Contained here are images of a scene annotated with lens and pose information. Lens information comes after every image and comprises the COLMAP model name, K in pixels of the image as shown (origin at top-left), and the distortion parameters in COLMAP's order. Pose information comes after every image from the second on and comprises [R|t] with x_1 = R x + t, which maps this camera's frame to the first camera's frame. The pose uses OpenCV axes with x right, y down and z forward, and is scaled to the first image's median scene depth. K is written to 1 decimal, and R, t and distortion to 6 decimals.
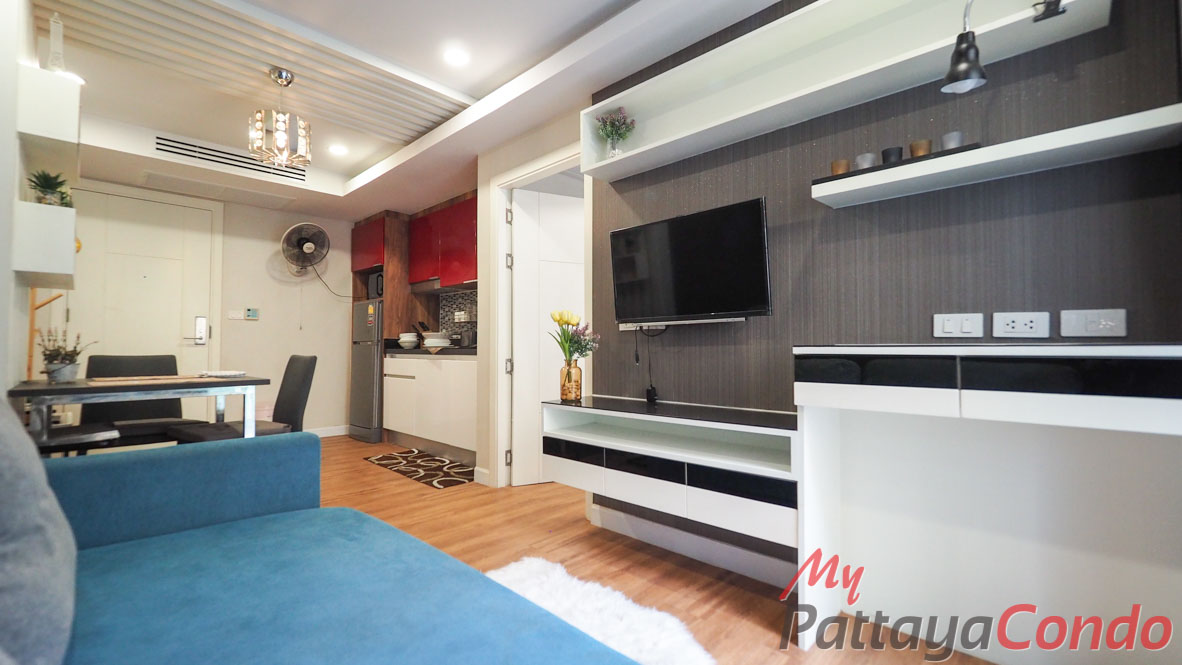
lens RADIAL K [[506.4, 0, 578.0], [0, 506.4, 332.1], [0, 0, 1]] dist [0.001523, -0.000021]
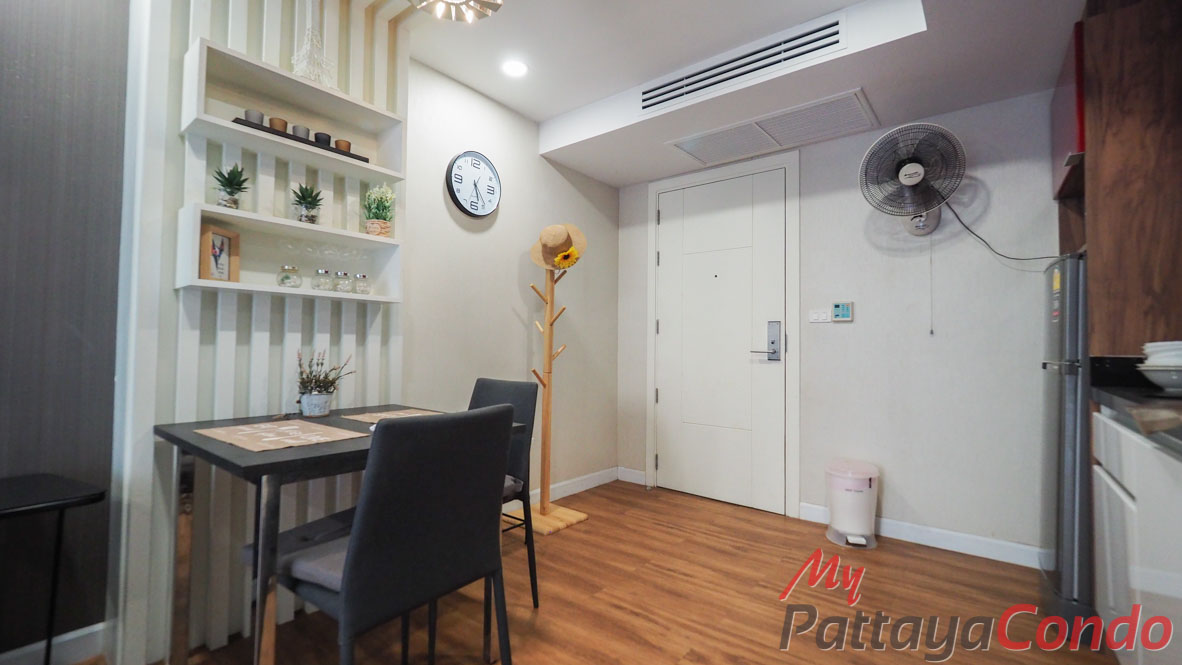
lens RADIAL K [[506.4, 0, 578.0], [0, 506.4, 332.1], [0, 0, 1]] dist [0.001523, -0.000021]
pose [[0.099400, -0.024891, -0.994736, -0.066018], [0.019117, 0.999550, -0.023101, -0.003519], [0.994864, -0.016720, 0.099831, 0.641663]]
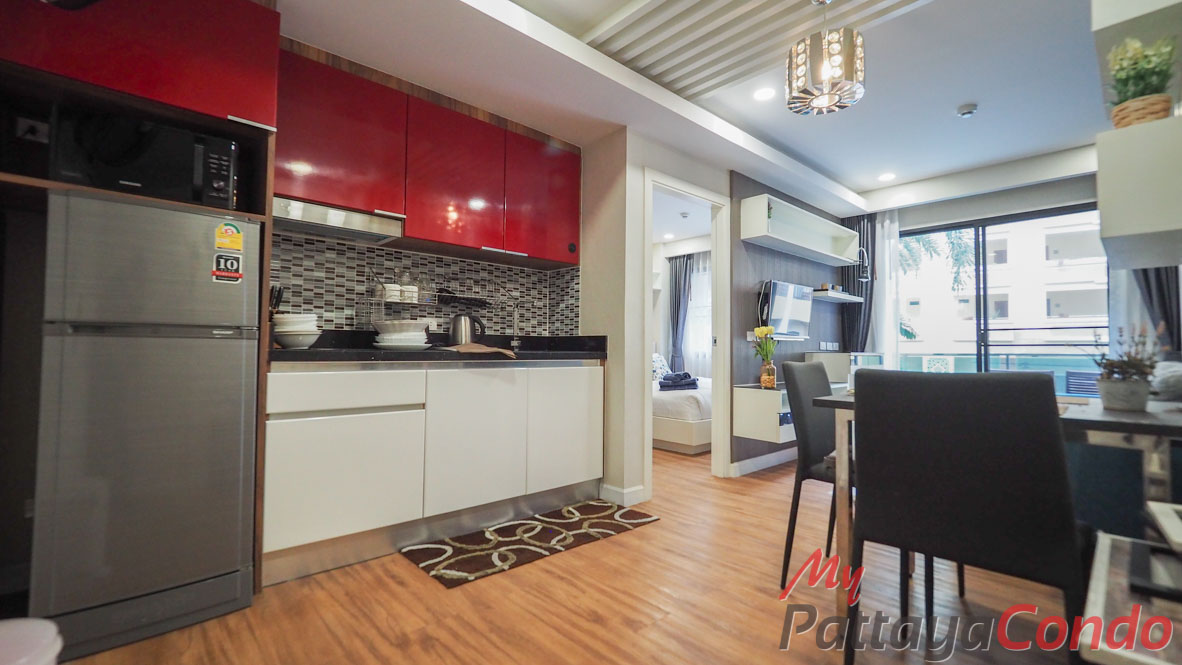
lens RADIAL K [[494.5, 0, 596.9], [0, 494.5, 330.8], [0, 0, 1]] dist [-0.000862, -0.000173]
pose [[0.045973, 0.038745, 0.998191, -0.778370], [-0.042019, 0.998438, -0.036819, 0.022889], [-0.998059, -0.040250, 0.047529, 0.756672]]
